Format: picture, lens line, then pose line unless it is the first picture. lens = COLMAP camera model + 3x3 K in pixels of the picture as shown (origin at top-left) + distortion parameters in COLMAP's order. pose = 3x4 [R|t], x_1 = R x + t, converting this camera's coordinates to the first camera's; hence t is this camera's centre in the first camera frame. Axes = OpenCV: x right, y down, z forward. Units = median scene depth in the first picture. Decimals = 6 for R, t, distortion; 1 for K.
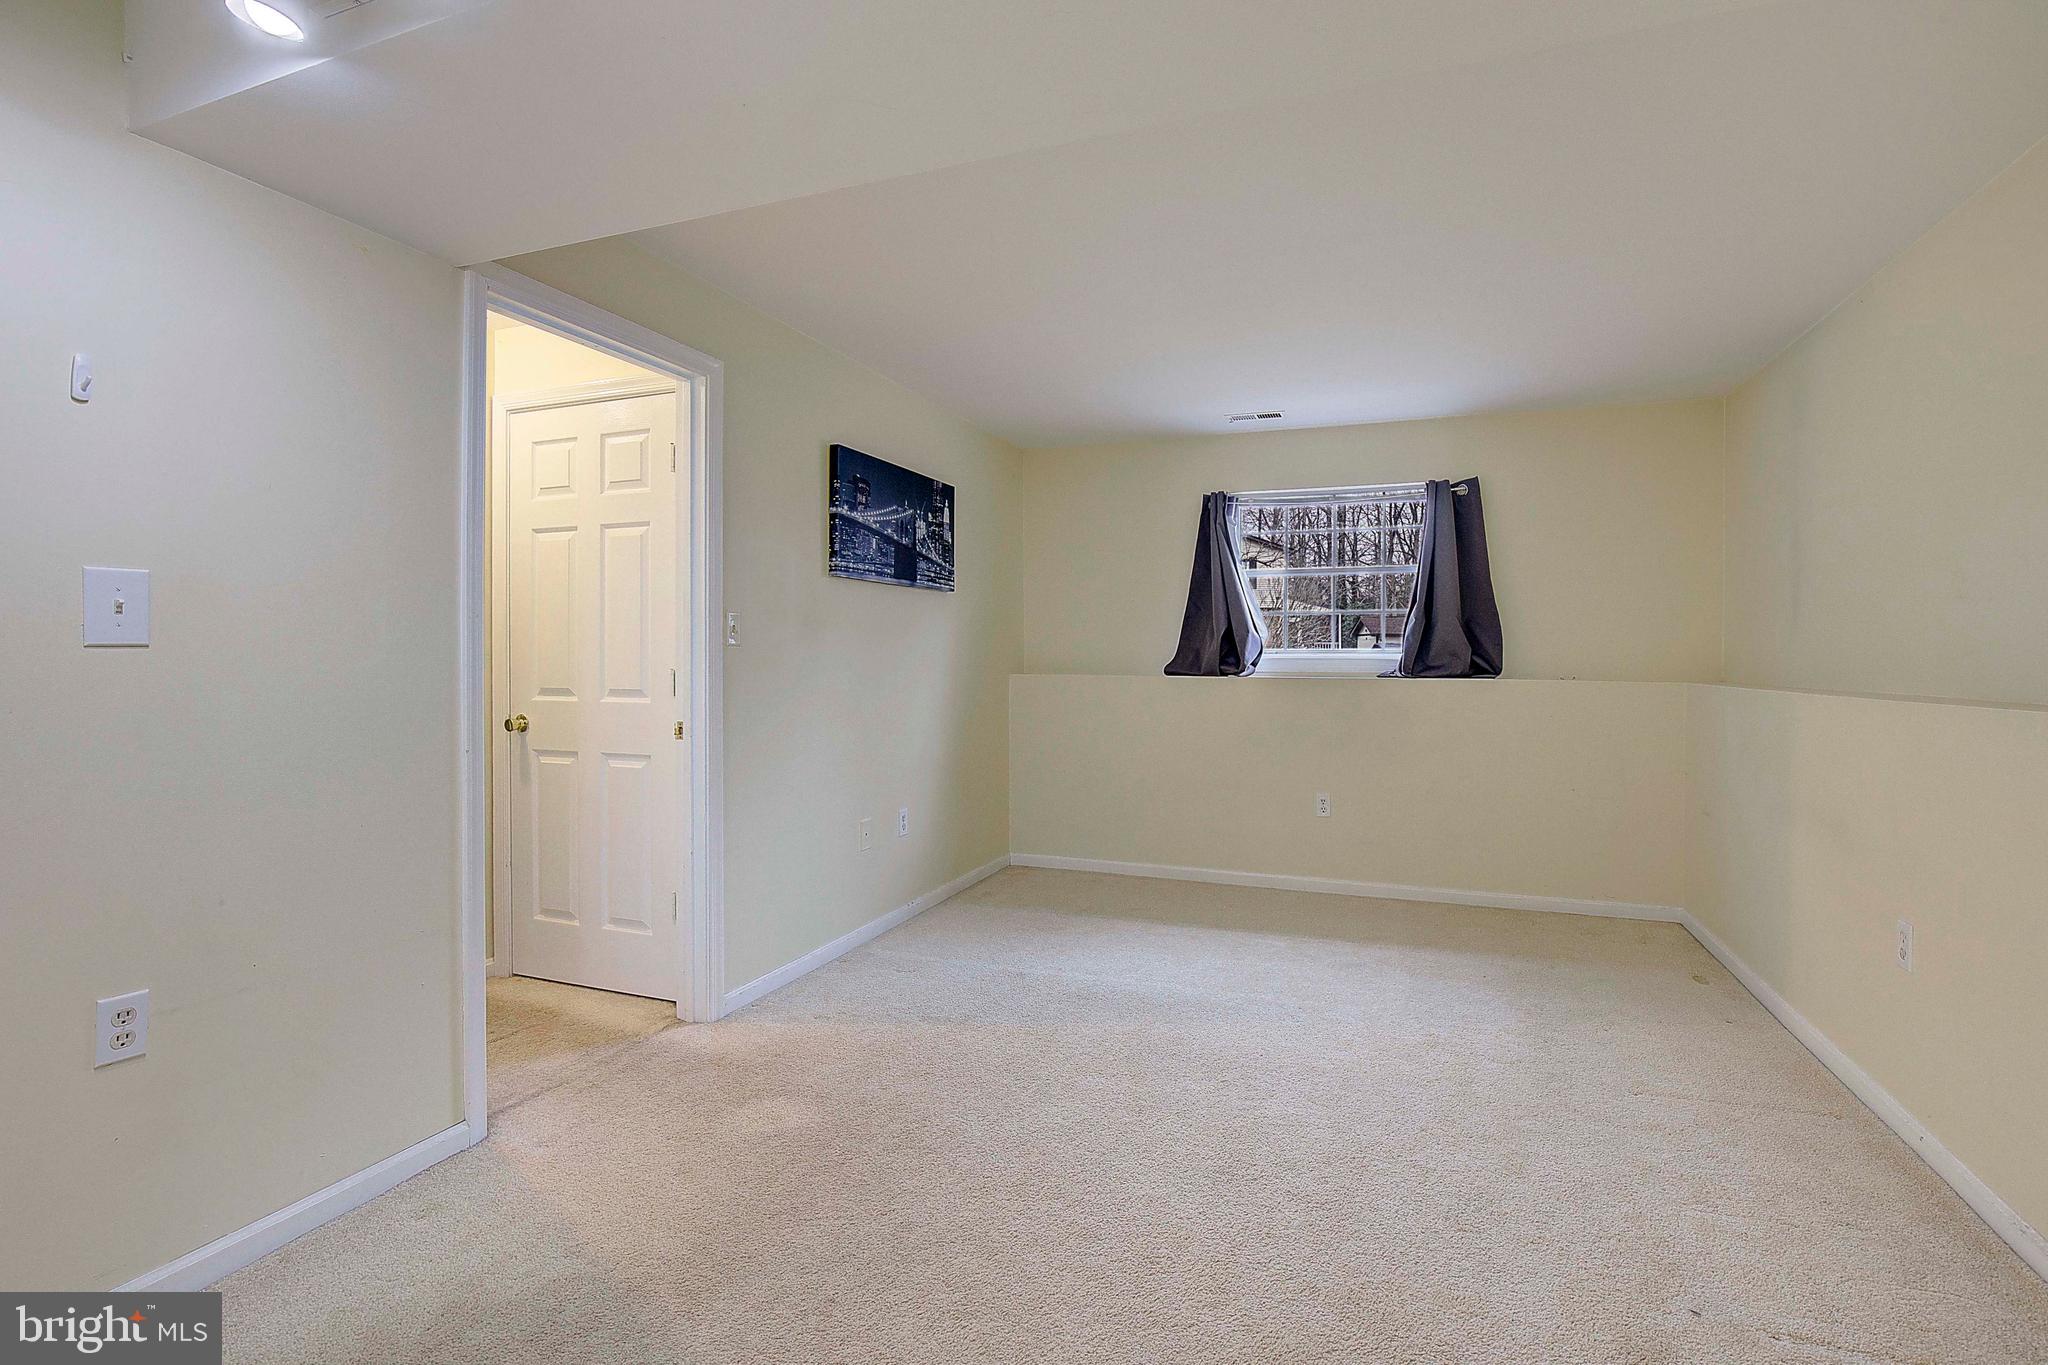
lens RADIAL K [[965.2, 0, 1024.0], [0, 965.2, 682.5], [0, 0, 1]] dist [0.000189, 0.000086]
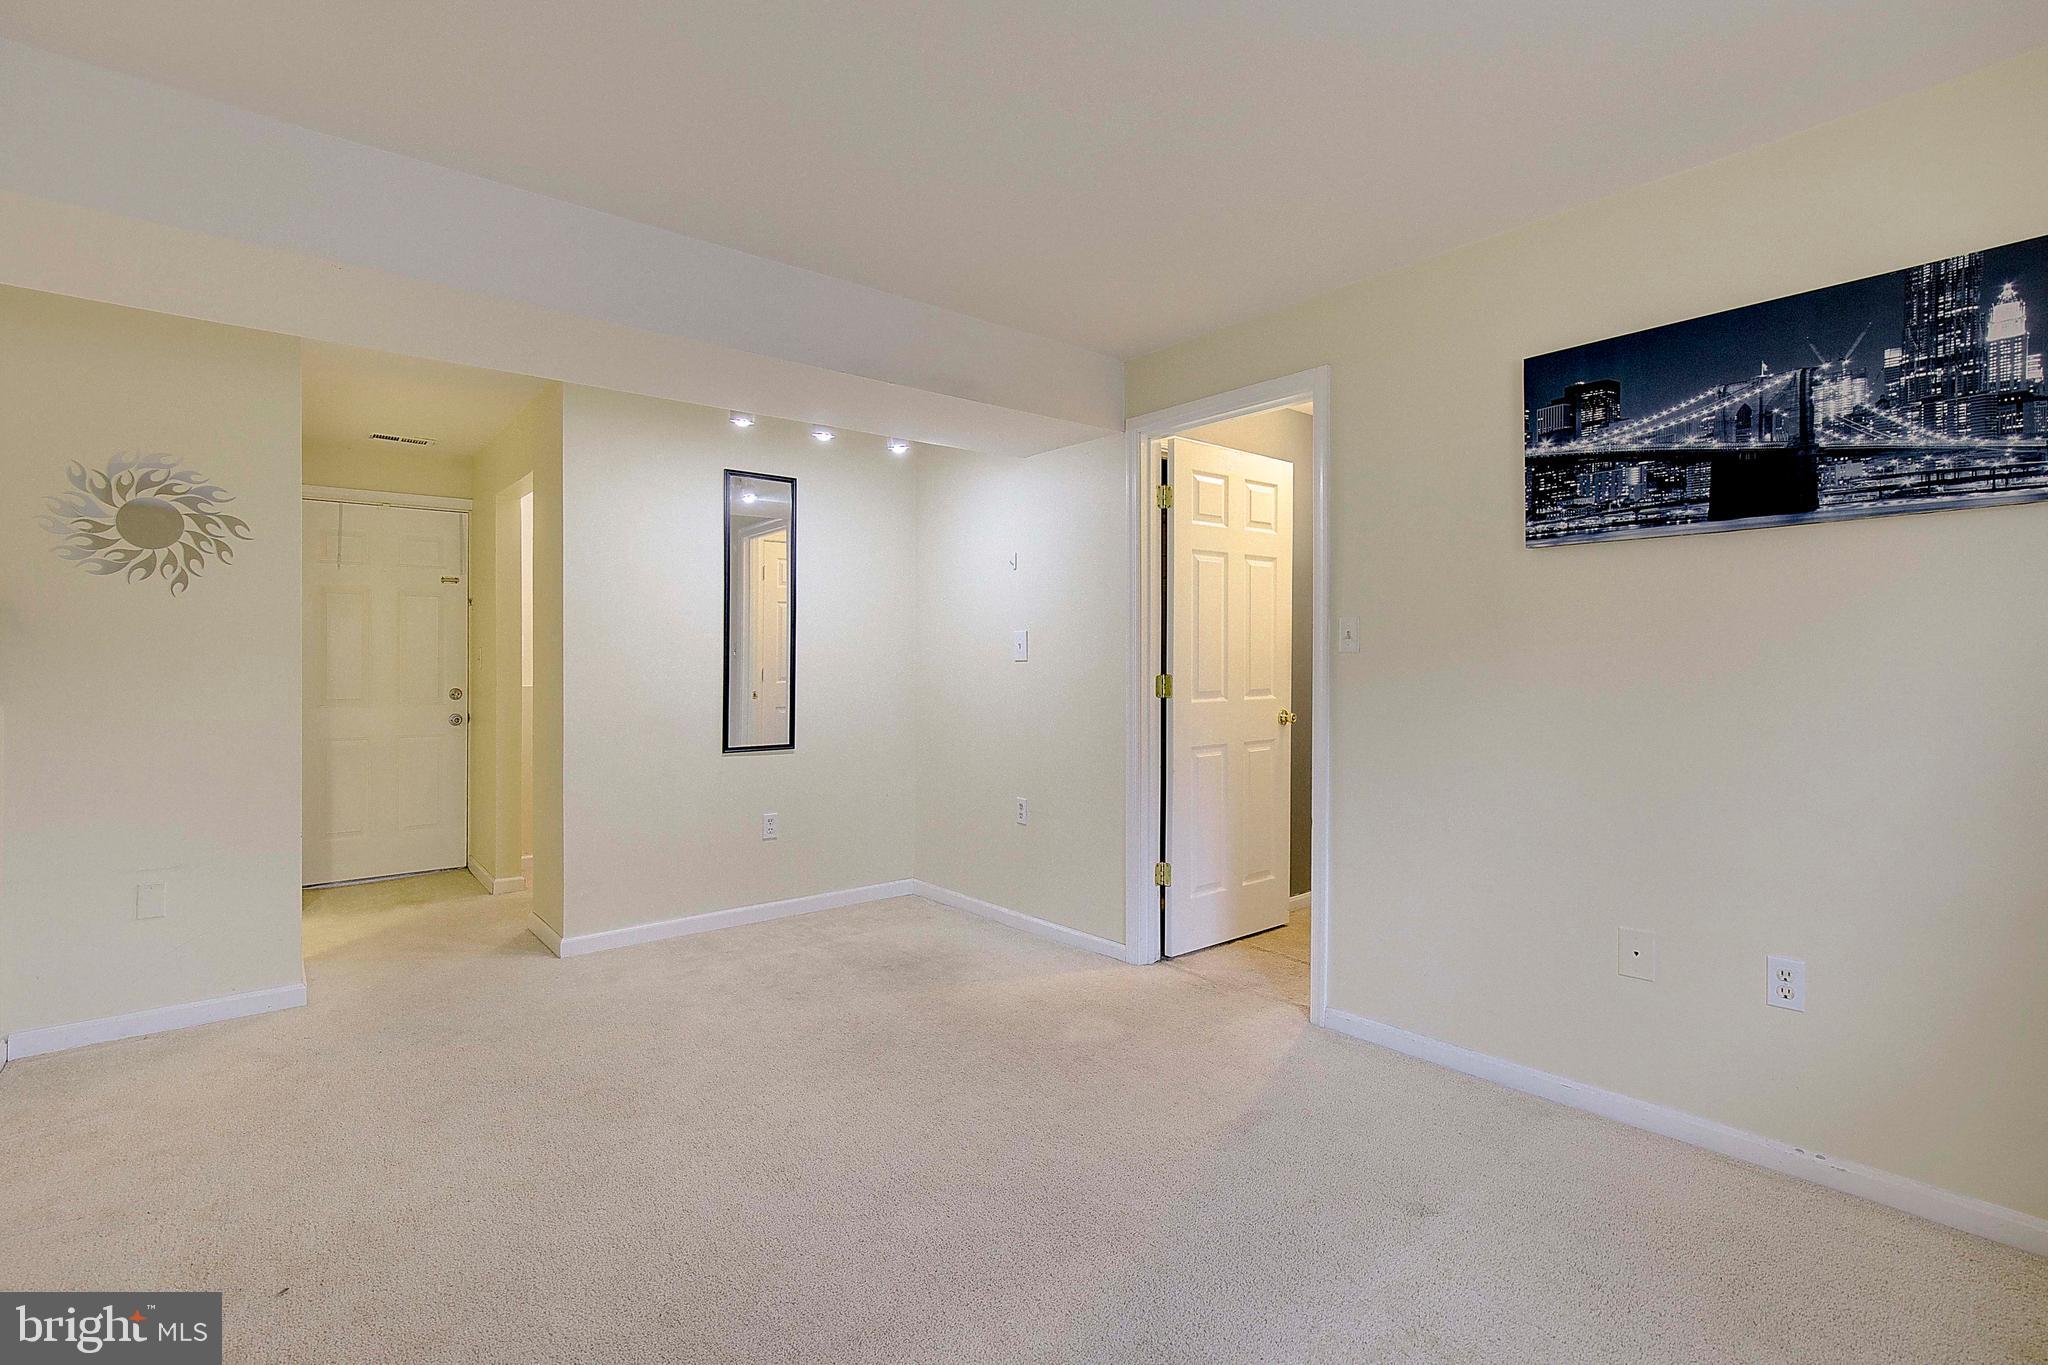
lens RADIAL K [[965.2, 0, 1024.0], [0, 965.2, 682.5], [0, 0, 1]] dist [0.000189, 0.000086]
pose [[-0.473190, 0.023159, -0.880656, 0.548300], [-0.015585, 0.999278, 0.034653, -0.028894], [0.880823, 0.030123, -0.472487, 0.930817]]
